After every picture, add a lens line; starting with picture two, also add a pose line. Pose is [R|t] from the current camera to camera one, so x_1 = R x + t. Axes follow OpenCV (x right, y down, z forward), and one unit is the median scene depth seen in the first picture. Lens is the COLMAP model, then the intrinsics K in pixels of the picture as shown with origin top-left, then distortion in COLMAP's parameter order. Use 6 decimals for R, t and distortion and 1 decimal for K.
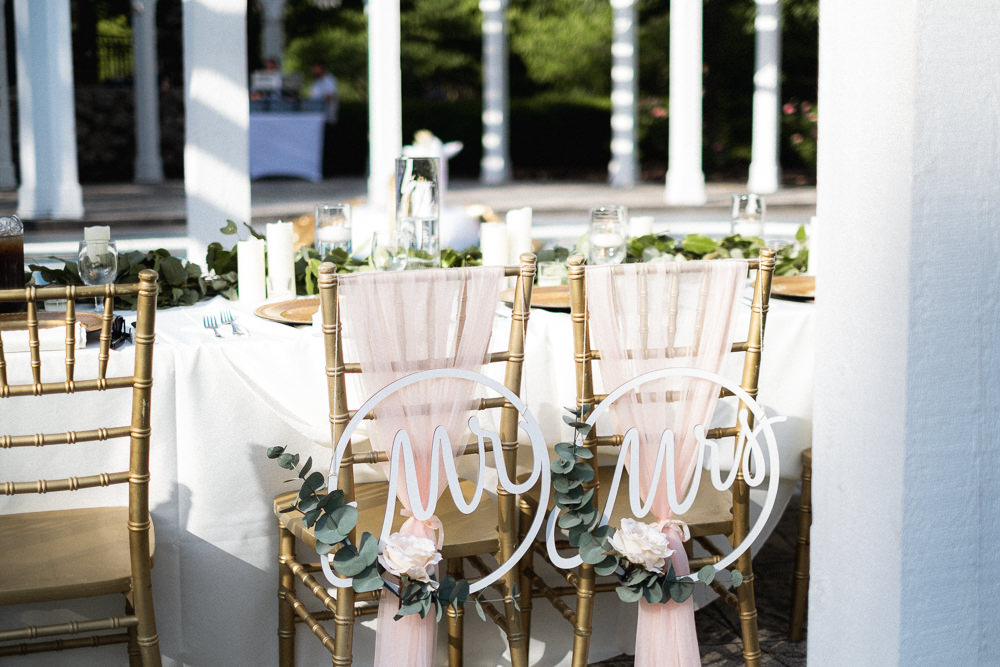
lens RADIAL K [[1621.7, 0, 500.0], [0, 1621.7, 333.5], [0, 0, 1]] dist [-0.006896, -0.151585]
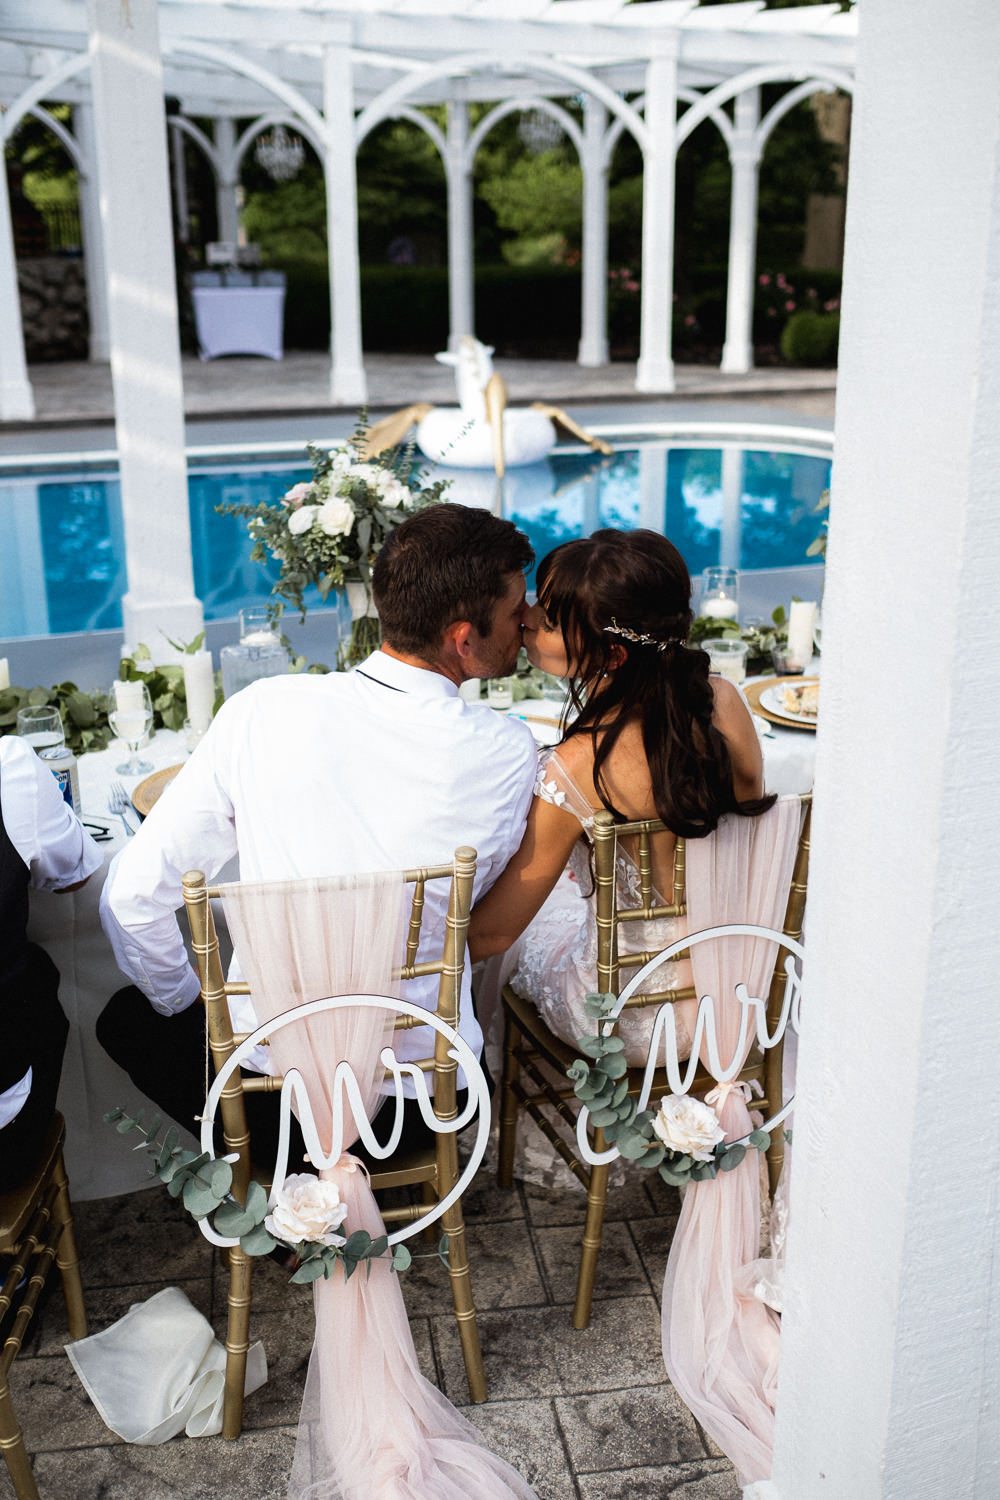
lens RADIAL K [[1534.8, 0, 500.0], [0, 1534.8, 750.0], [0, 0, 1]] dist [-0.012181, -0.008723]
pose [[0.999827, -0.015154, 0.010754, 0.015494], [0.012511, 0.976879, 0.213429, -0.147181], [-0.013739, -0.213257, 0.976899, 0.122735]]
